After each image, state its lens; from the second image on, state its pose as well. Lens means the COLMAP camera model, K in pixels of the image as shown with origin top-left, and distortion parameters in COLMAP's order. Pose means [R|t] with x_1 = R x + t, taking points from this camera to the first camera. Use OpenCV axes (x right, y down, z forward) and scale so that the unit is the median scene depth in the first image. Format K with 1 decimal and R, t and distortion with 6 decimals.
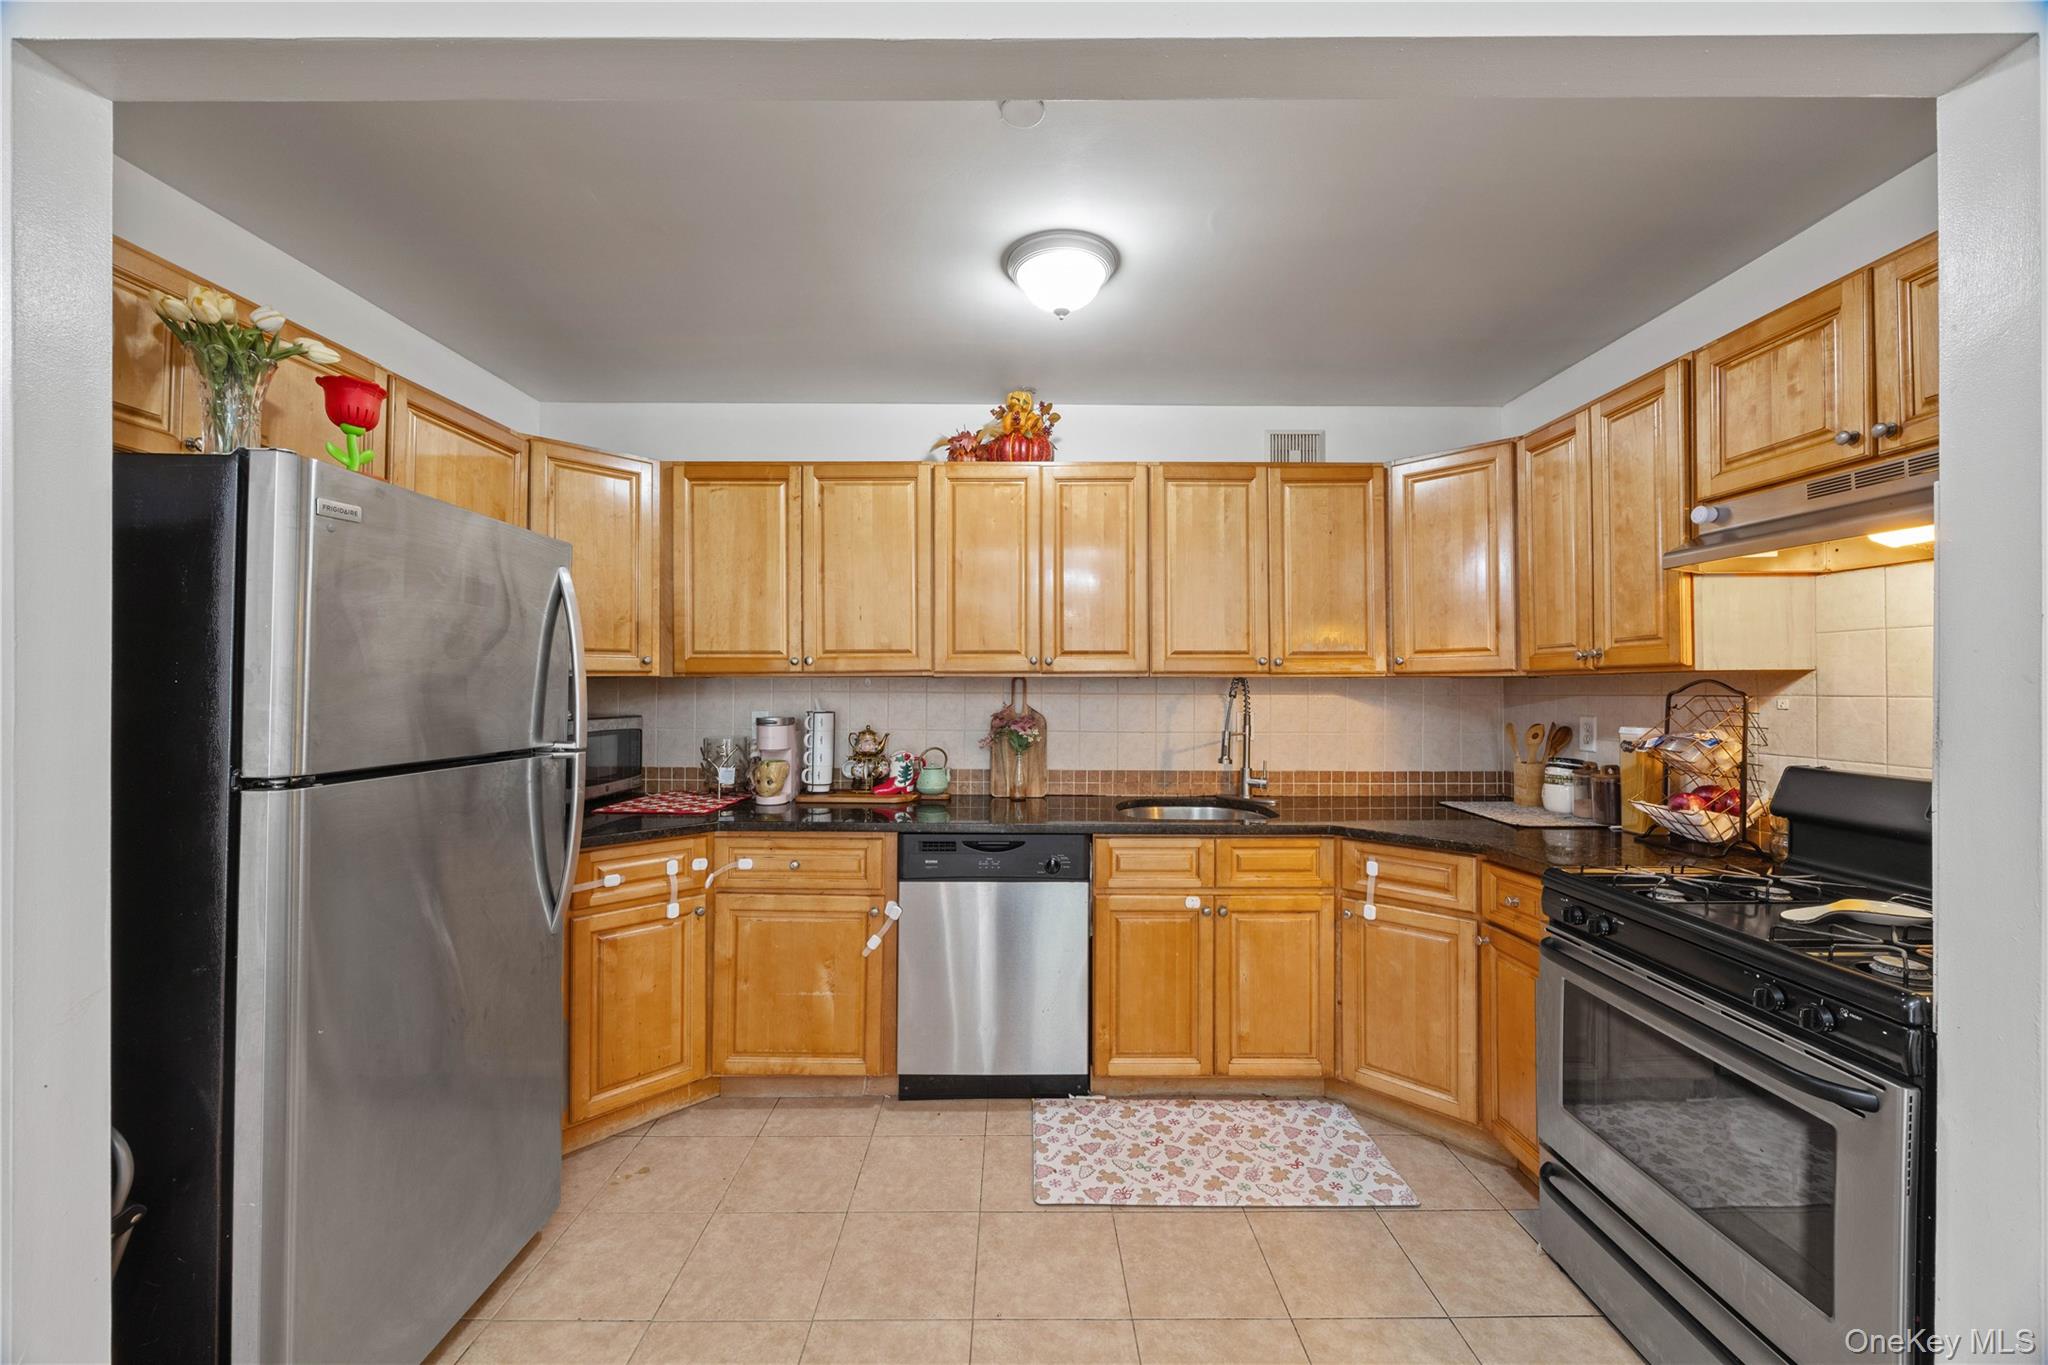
lens RADIAL K [[794.5, 0, 1014.3], [0, 794.5, 680.7], [0, 0, 1]] dist [0.001612, 0.000101]
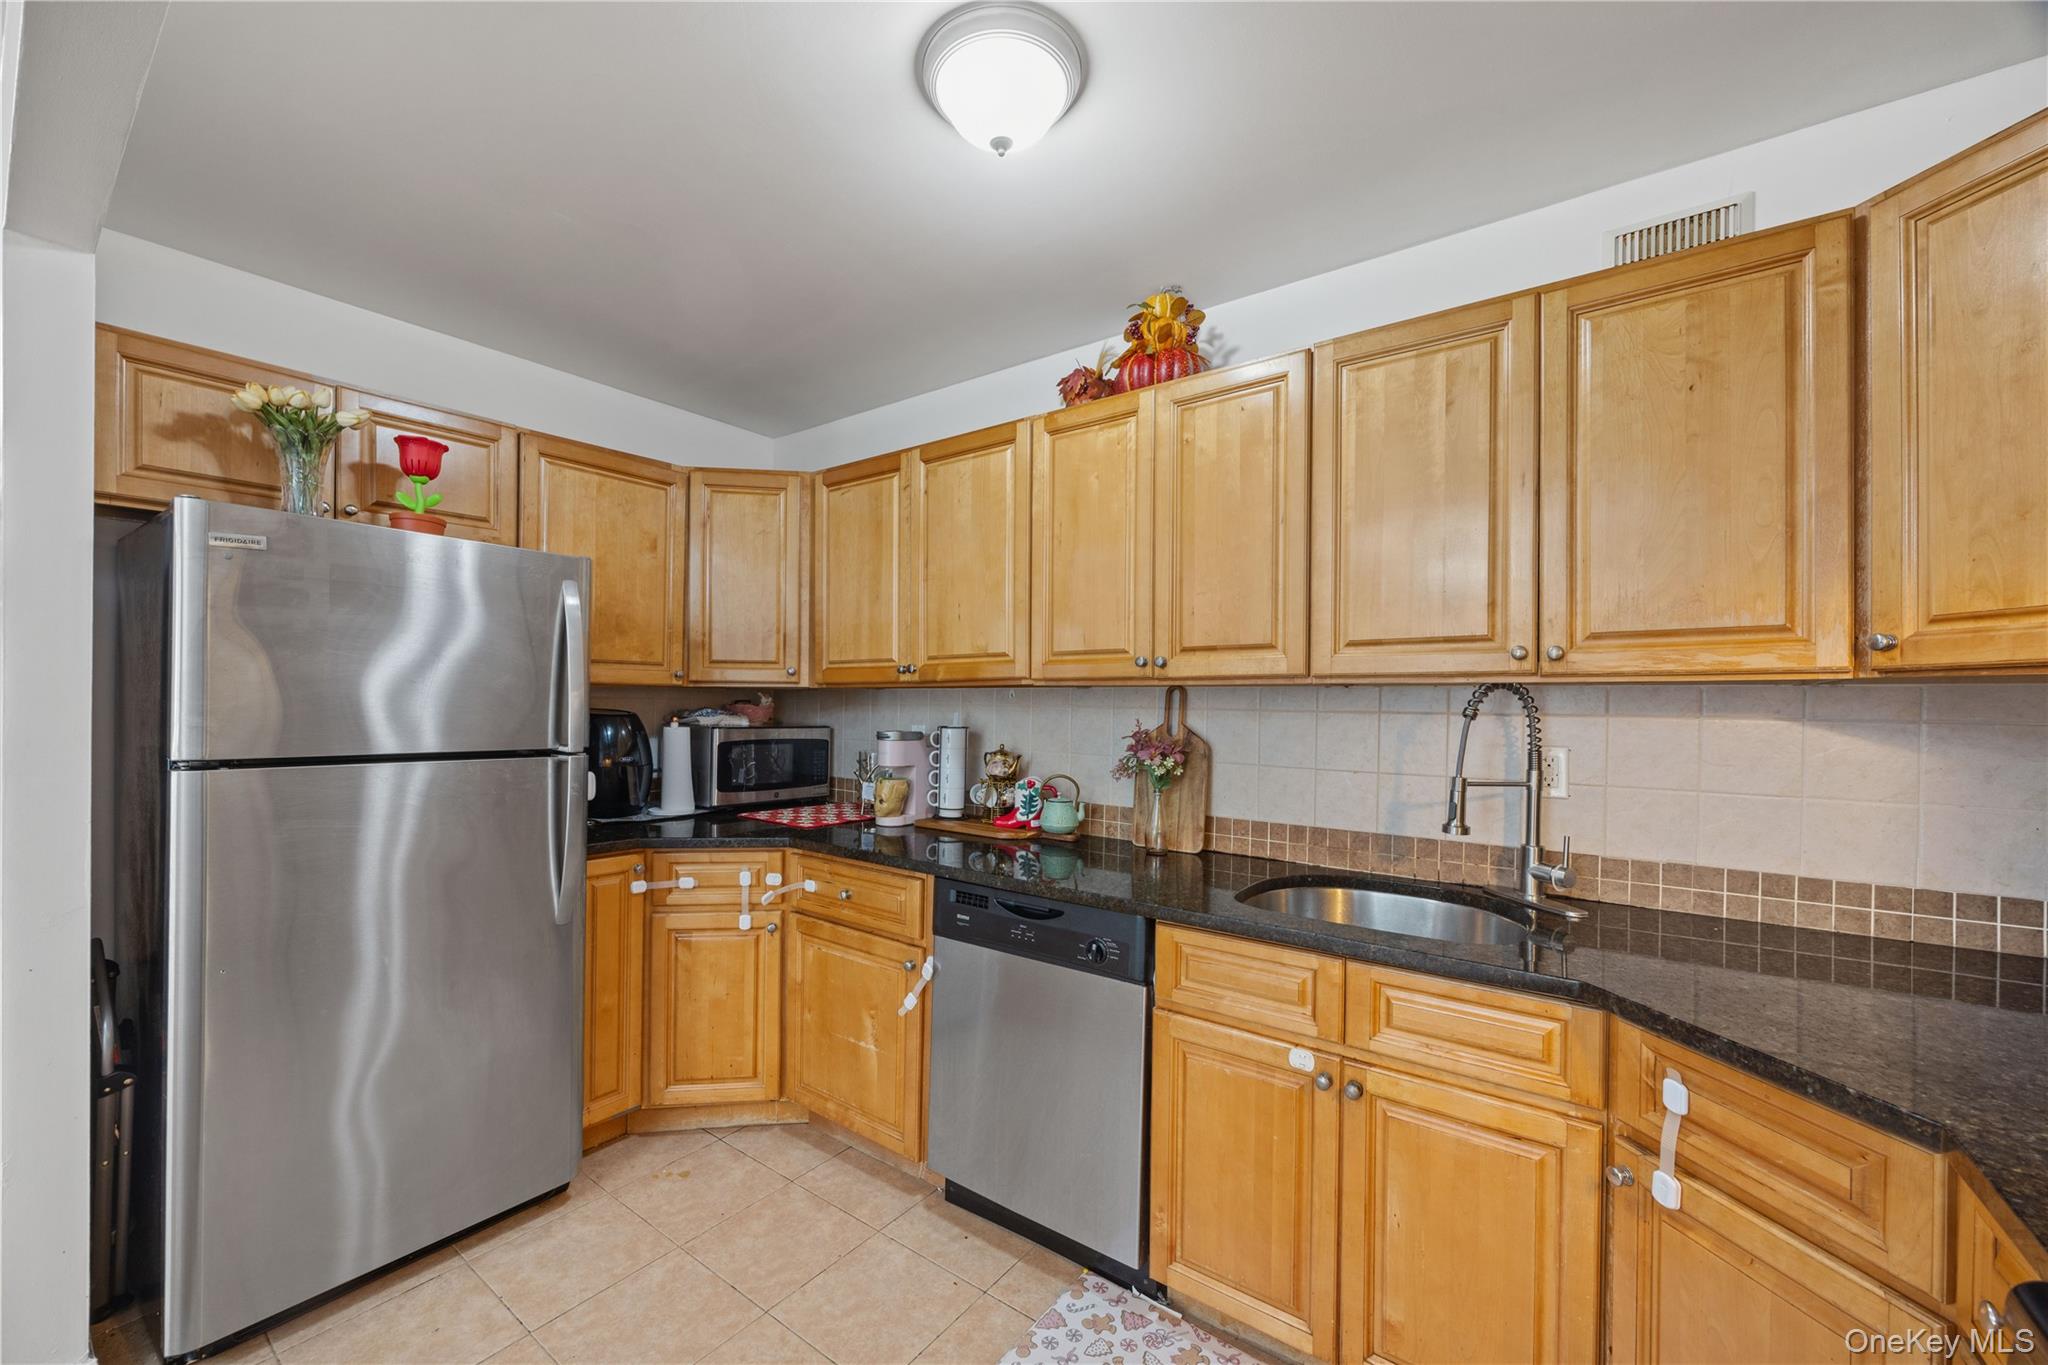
lens RADIAL K [[803.8, 0, 991.2], [0, 803.8, 704.3], [0, 0, 1]] dist [0.000109, 0.000168]
pose [[0.789806, 0.007630, -0.613309, 0.406195], [-0.004786, 0.999969, 0.006277, 0.009756], [0.613338, -0.002022, 0.789818, 0.380646]]
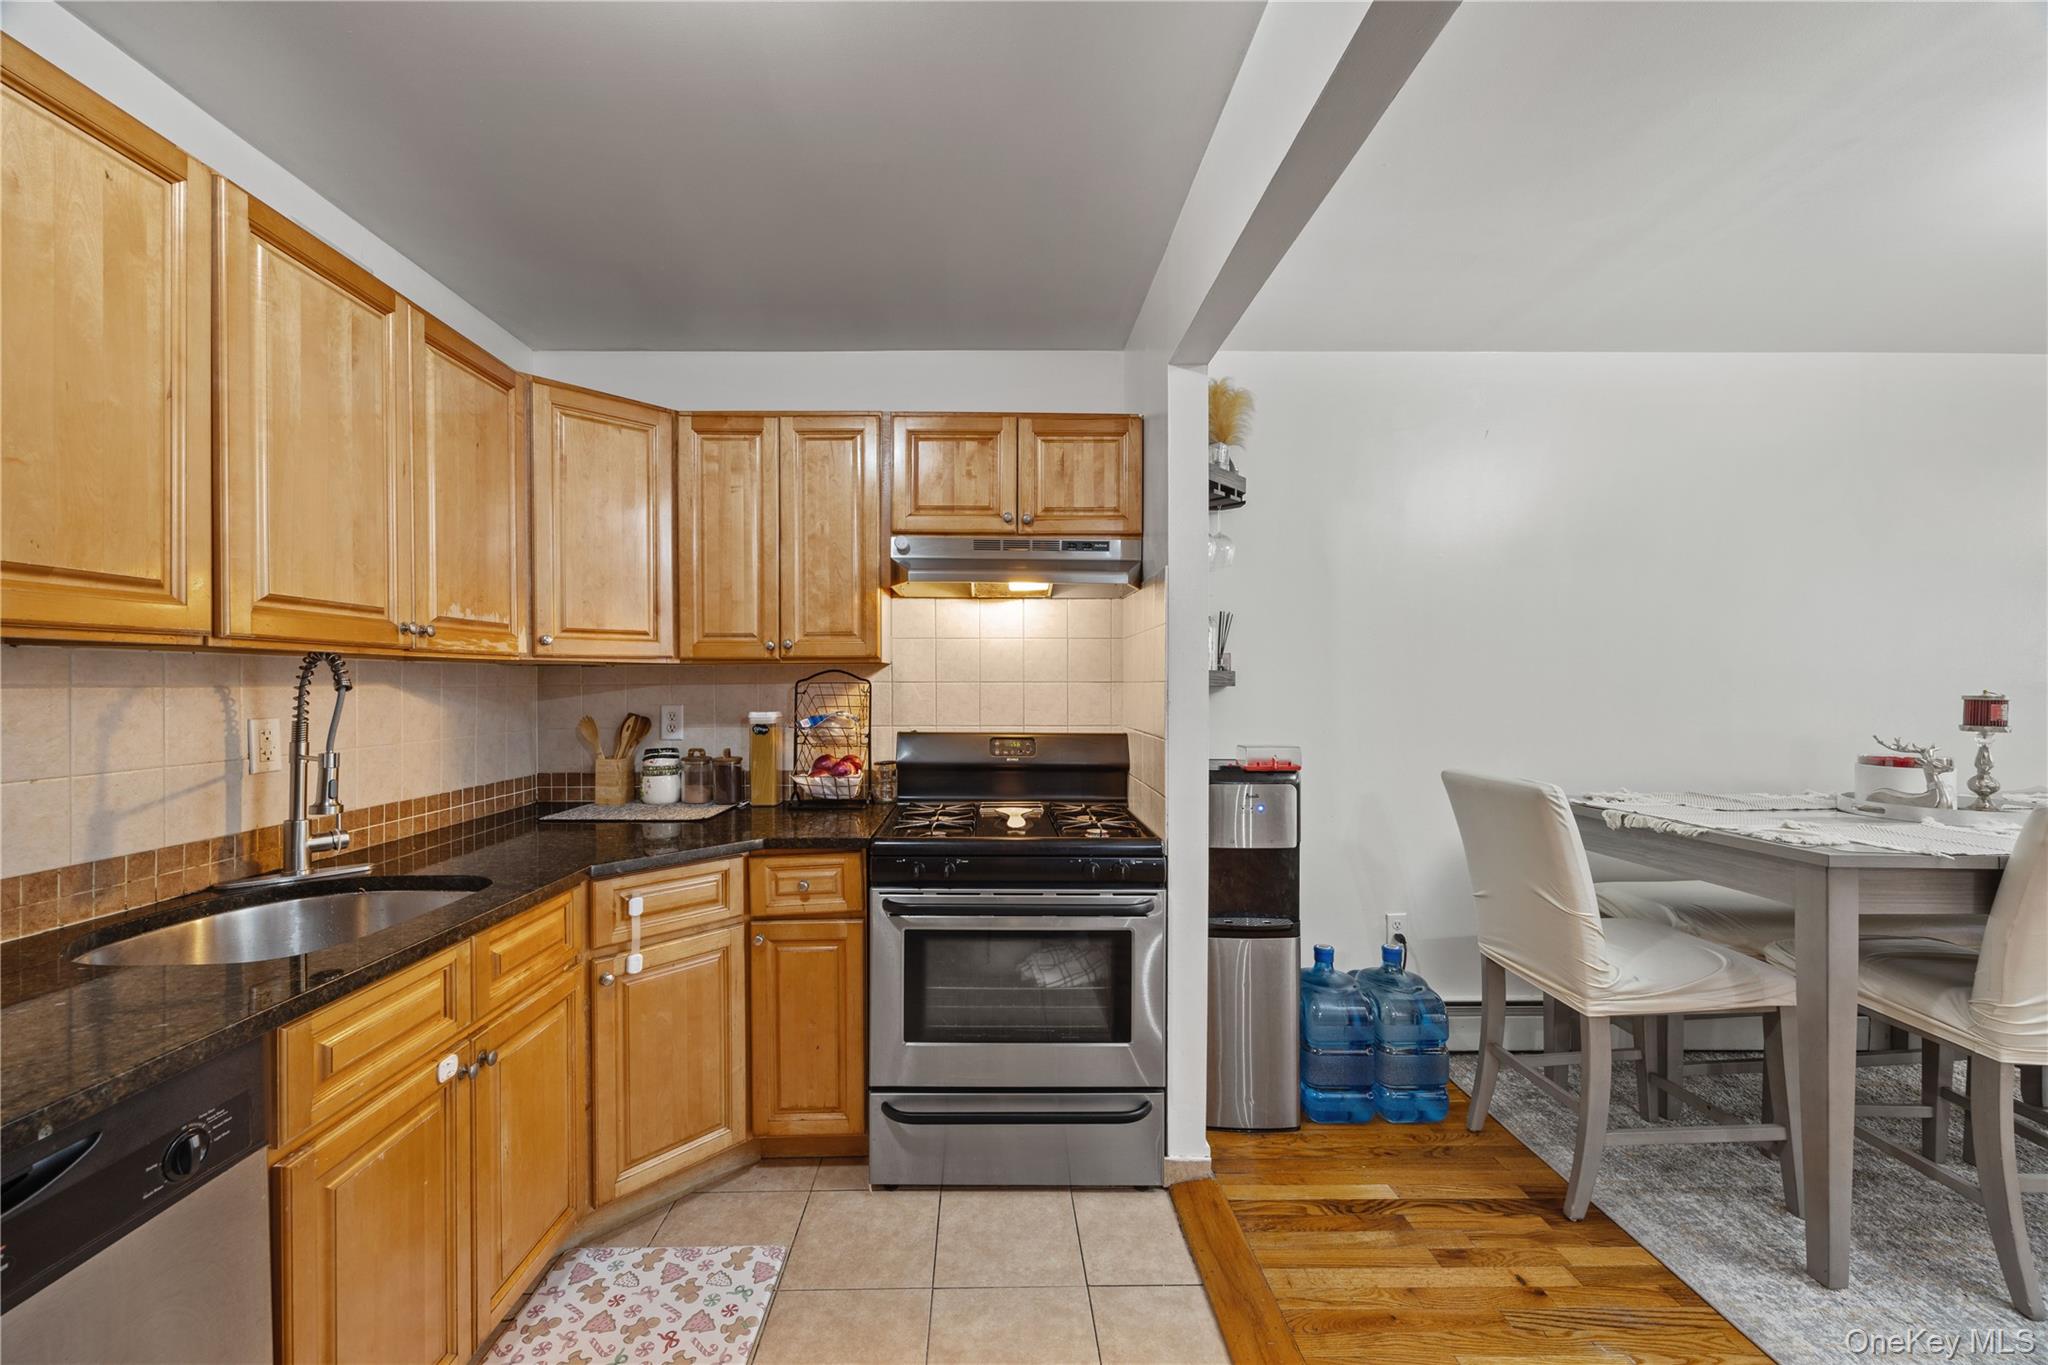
lens RADIAL K [[794.5, 0, 1014.3], [0, 794.5, 680.7], [0, 0, 1]] dist [0.001612, 0.000101]
pose [[-0.027402, 0.002795, 0.999621, -0.325412], [-0.006673, 0.999973, -0.002979, 0.014615], [-0.999602, -0.006752, -0.027383, 0.628981]]
